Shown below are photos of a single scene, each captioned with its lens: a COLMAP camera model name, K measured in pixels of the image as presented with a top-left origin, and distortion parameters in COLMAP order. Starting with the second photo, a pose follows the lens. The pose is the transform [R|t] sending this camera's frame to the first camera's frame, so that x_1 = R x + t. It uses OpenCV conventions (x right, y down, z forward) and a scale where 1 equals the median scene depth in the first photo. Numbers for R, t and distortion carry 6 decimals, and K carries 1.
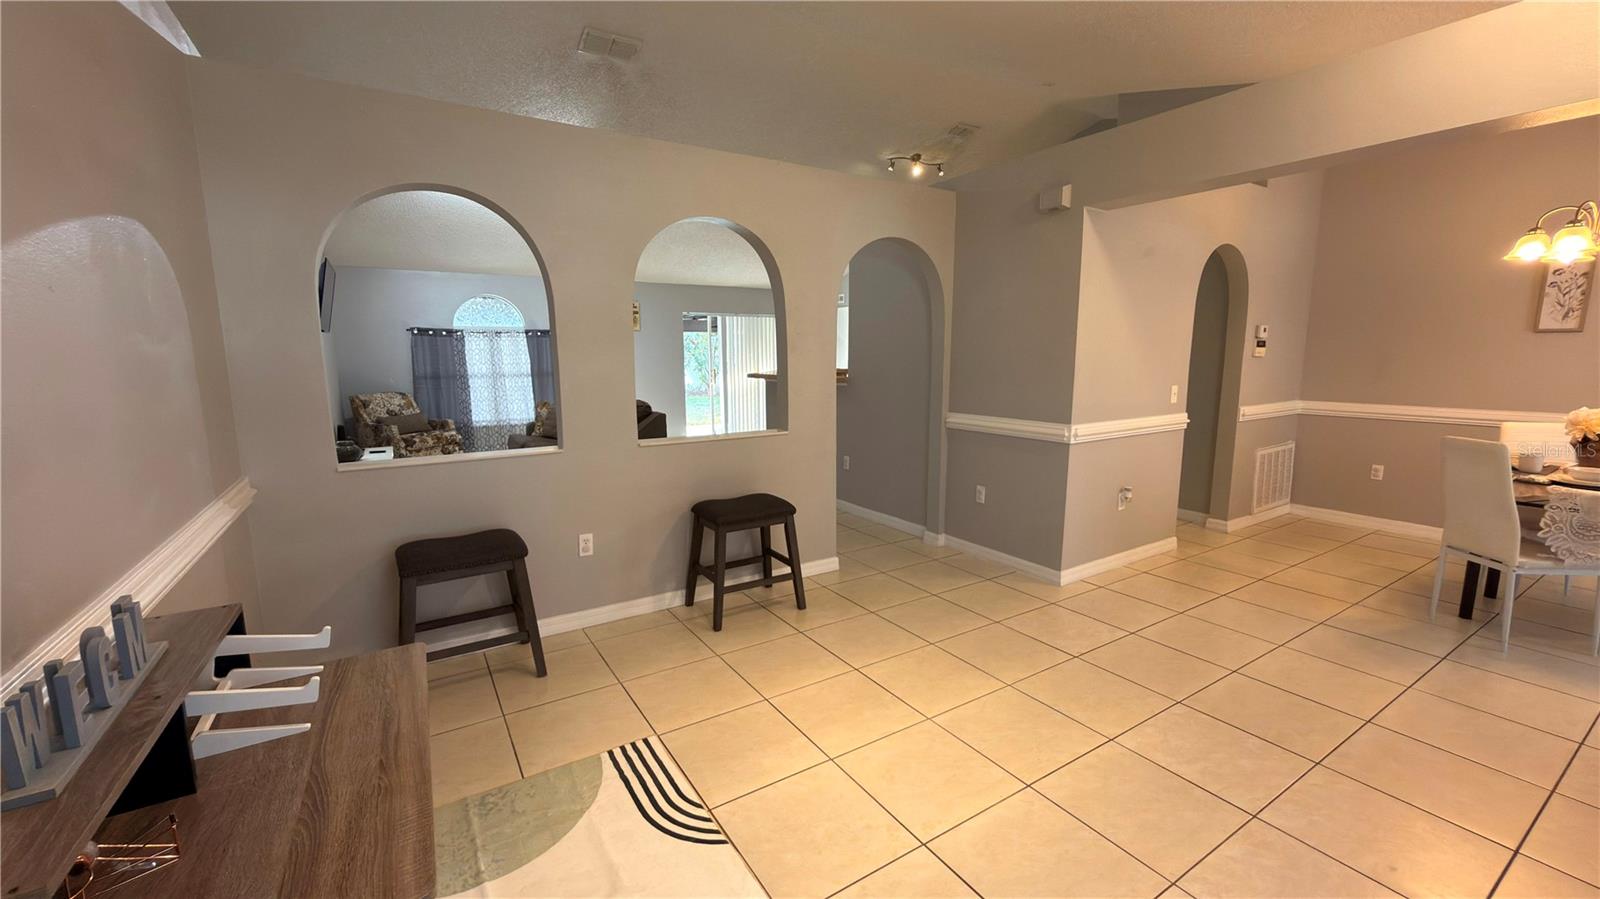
lens RADIAL K [[636.9, 0, 803.6], [0, 636.9, 450.8], [0, 0, 1]] dist [-0.000967, 0.000245]
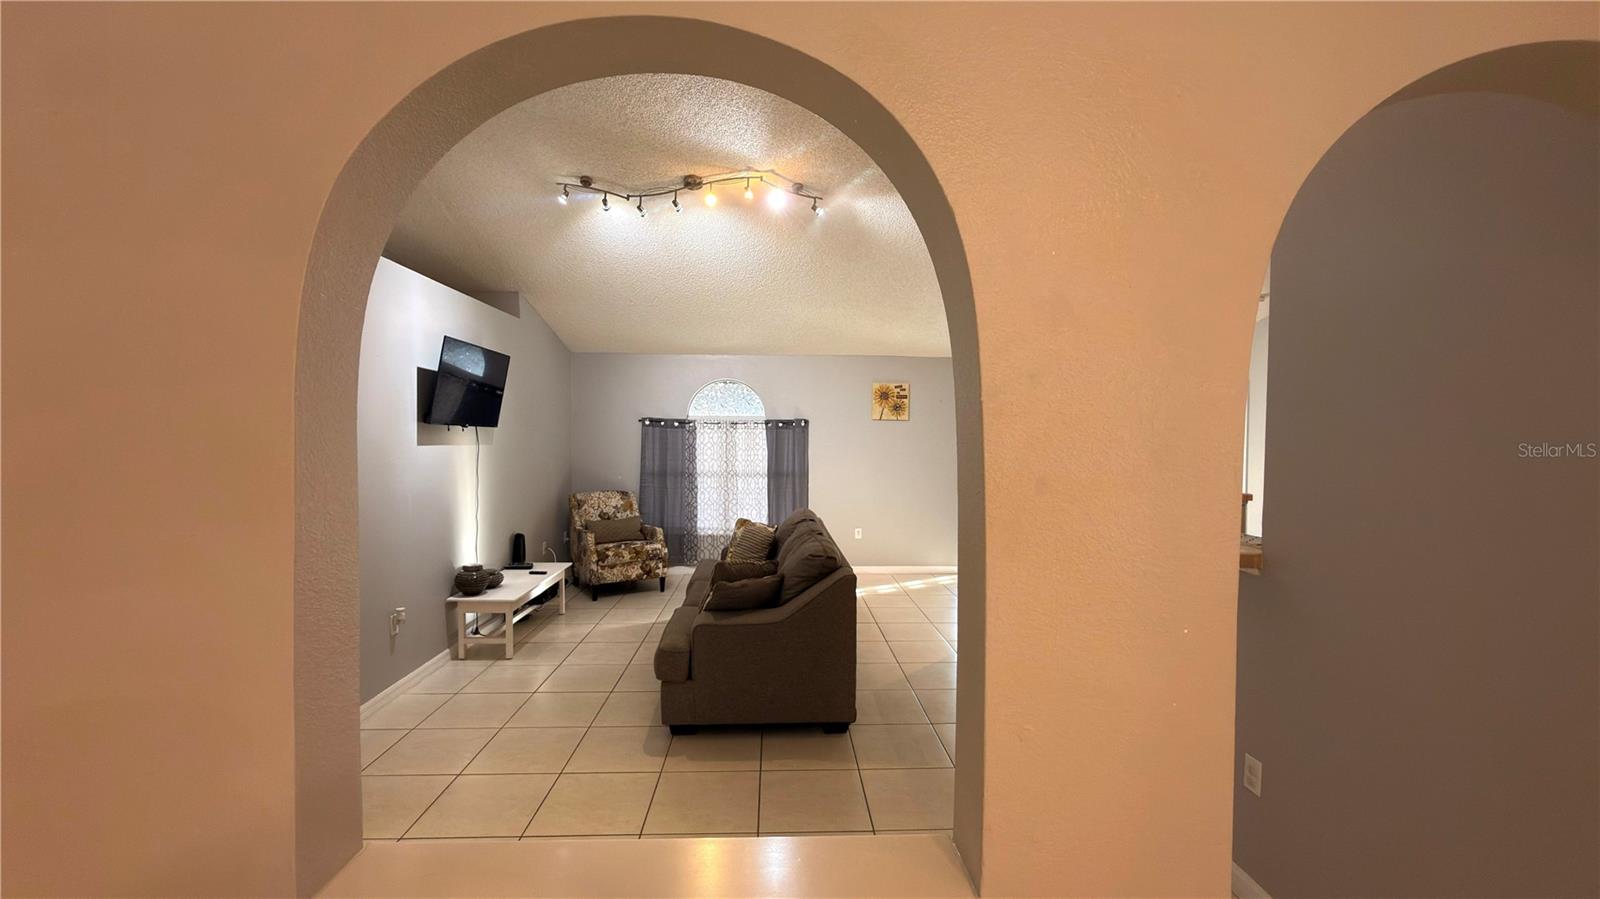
lens RADIAL K [[636.9, 0, 804.4], [0, 636.9, 444.3], [0, 0, 1]] dist [-0.000967, 0.000245]
pose [[0.869005, 0.024594, -0.494192, 0.011649], [-0.091125, 0.989635, -0.110988, -0.078178], [0.486341, 0.141482, 0.862239, 0.347709]]
